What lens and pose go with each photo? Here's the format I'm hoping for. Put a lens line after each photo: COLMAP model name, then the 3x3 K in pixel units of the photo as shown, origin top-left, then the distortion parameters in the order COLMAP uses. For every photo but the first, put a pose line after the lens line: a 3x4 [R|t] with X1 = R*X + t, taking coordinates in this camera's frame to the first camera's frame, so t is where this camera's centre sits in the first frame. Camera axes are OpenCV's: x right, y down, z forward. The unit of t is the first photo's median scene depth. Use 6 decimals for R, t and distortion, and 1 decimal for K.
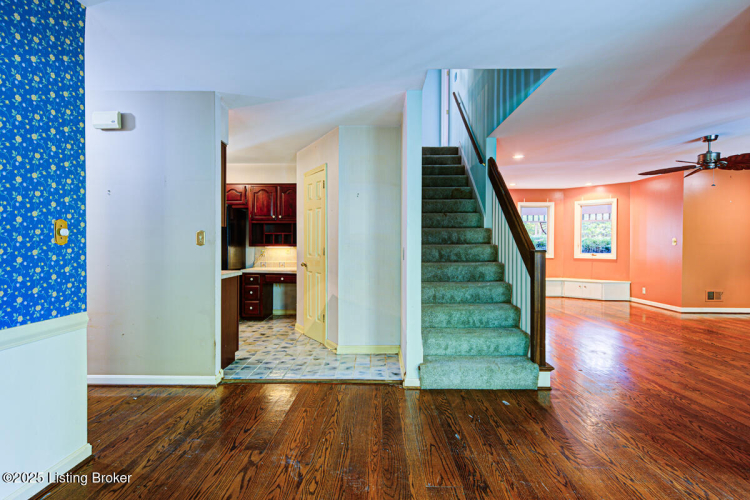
lens RADIAL K [[379.2, 0, 376.0], [0, 379.2, 250.5], [0, 0, 1]] dist [0.007289, 0.001994]
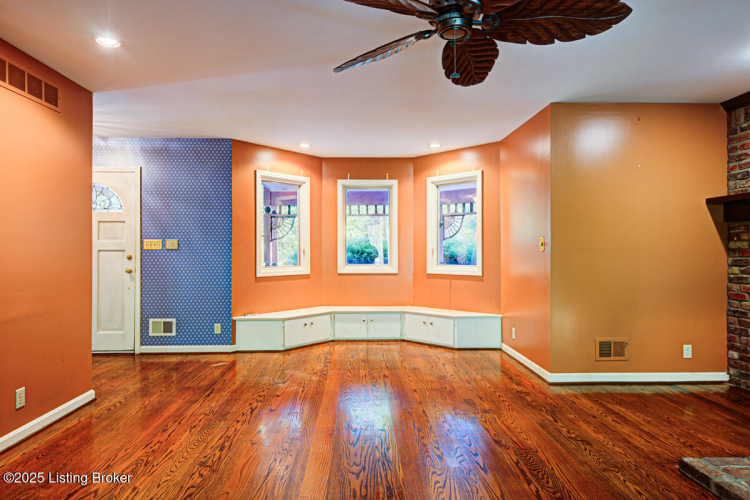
lens RADIAL K [[445.7, 0, 373.0], [0, 445.7, 249.2], [0, 0, 1]] dist [0.022206, 0.000131]
pose [[0.998853, -0.003927, 0.047715, 0.449239], [0.004844, 0.999806, -0.019108, -0.005068], [-0.047631, 0.019317, 0.998678, 0.343266]]
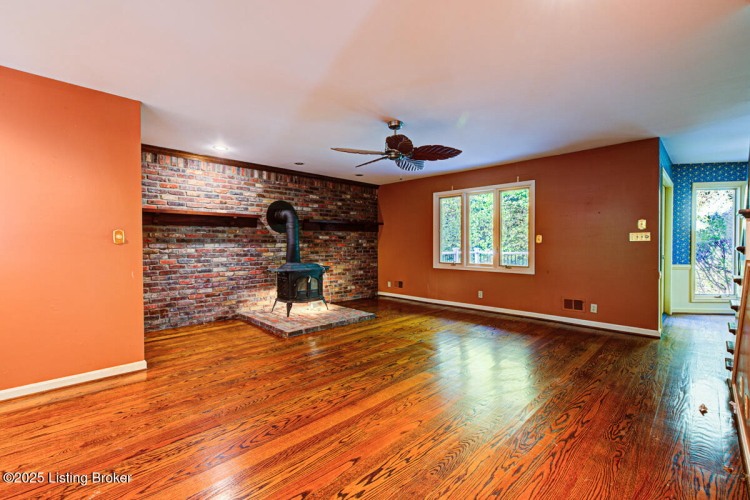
lens RADIAL K [[334.5, 0, 374.8], [0, 334.5, 248.4], [0, 0, 1]] dist [0.000342, 0.001369]
pose [[-0.718792, -0.008517, 0.695173, 0.203487], [0.011666, 0.999636, 0.024310, -0.012794], [-0.695128, 0.025583, -0.718431, 0.929733]]
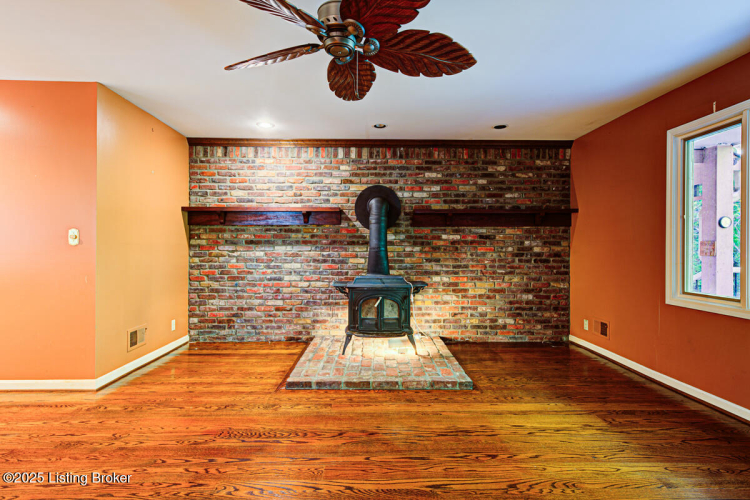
lens RADIAL K [[379.2, 0, 372.9], [0, 379.2, 249.3], [0, 0, 1]] dist [0.007289, 0.001994]
pose [[-0.030357, -0.004078, 0.999531, 0.274739], [0.010125, 0.999939, 0.004387, -0.005924], [-0.999488, 0.010253, -0.030314, 0.565653]]
